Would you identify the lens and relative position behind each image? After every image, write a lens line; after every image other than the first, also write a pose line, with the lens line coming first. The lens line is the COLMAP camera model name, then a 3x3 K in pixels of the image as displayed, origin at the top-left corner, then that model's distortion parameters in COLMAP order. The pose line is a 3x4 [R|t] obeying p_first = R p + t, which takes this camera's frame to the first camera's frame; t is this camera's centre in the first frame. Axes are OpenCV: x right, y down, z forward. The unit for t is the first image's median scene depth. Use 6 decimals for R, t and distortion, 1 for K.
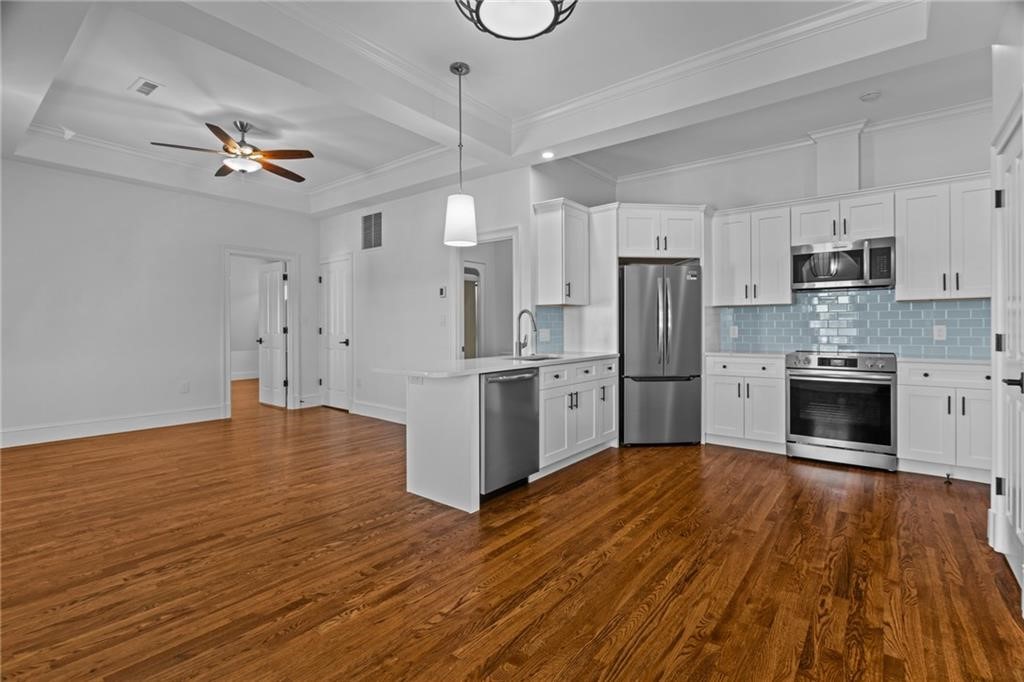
lens RADIAL K [[469.3, 0, 517.9], [0, 469.3, 326.5], [0, 0, 1]] dist [-0.004007, 0.001204]
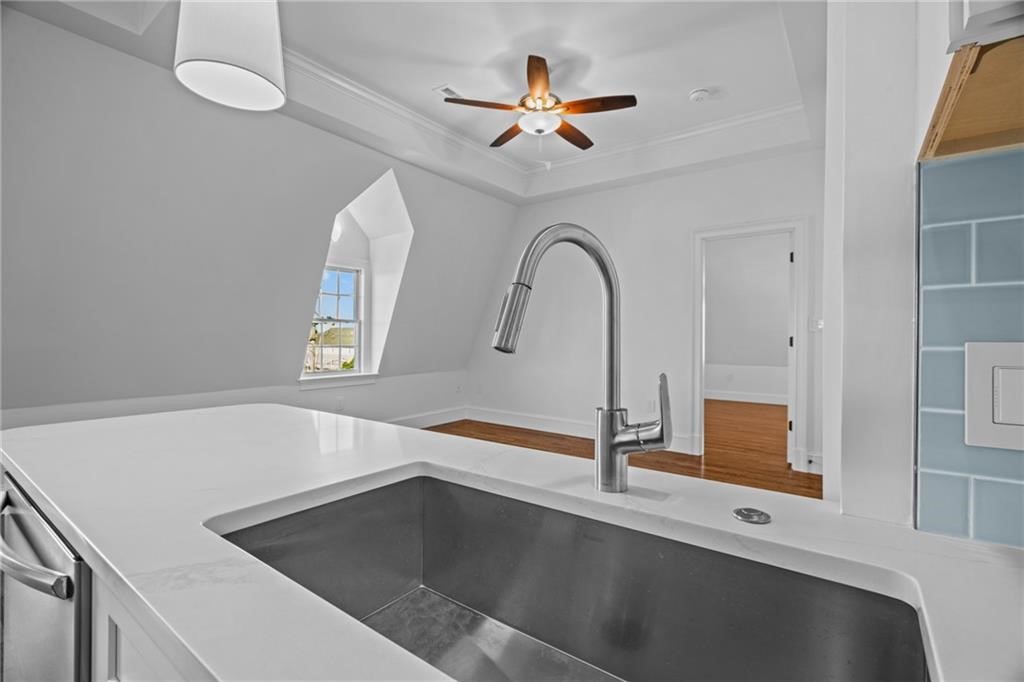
lens RADIAL K [[467.6, 0, 512.0], [0, 467.6, 341.0], [0, 0, 1]] dist [-0.009565, 0.000246]
pose [[0.020491, 0.008510, -0.999754, 0.201812], [-0.007211, 0.999939, 0.008364, 0.005752], [0.999764, 0.007037, 0.020551, 1.075381]]
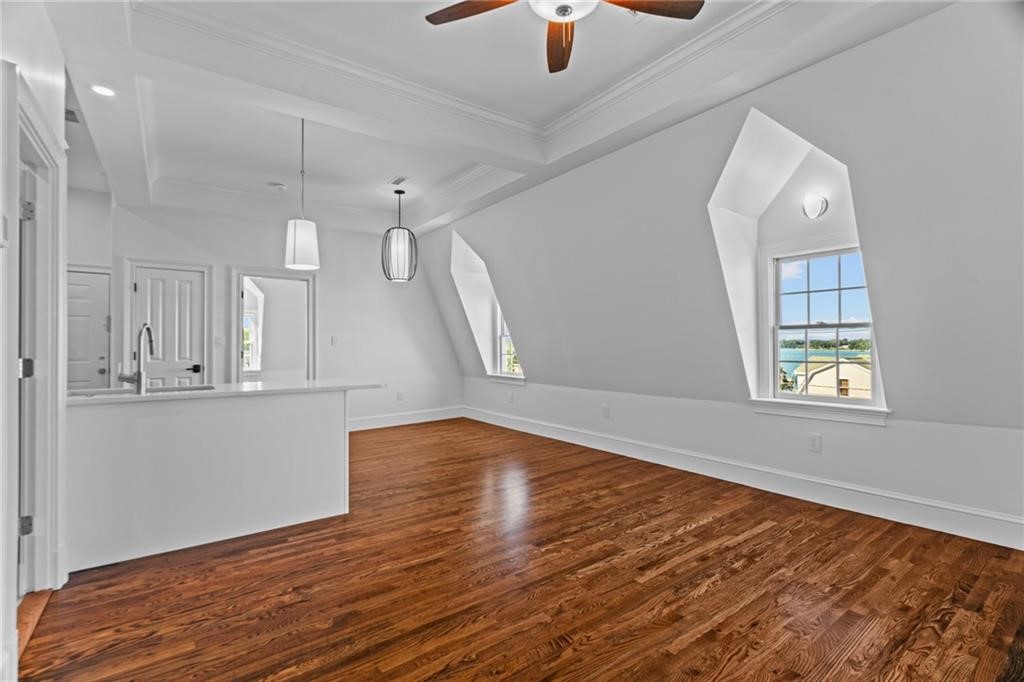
lens RADIAL K [[458.8, 0, 511.1], [0, 458.8, 343.2], [0, 0, 1]] dist [-0.006036, 0.000229]
pose [[-0.963934, 0.007039, 0.266049, -0.747620], [0.005515, 0.999964, -0.006476, -0.000301], [-0.266085, -0.004775, -0.963938, 1.662194]]
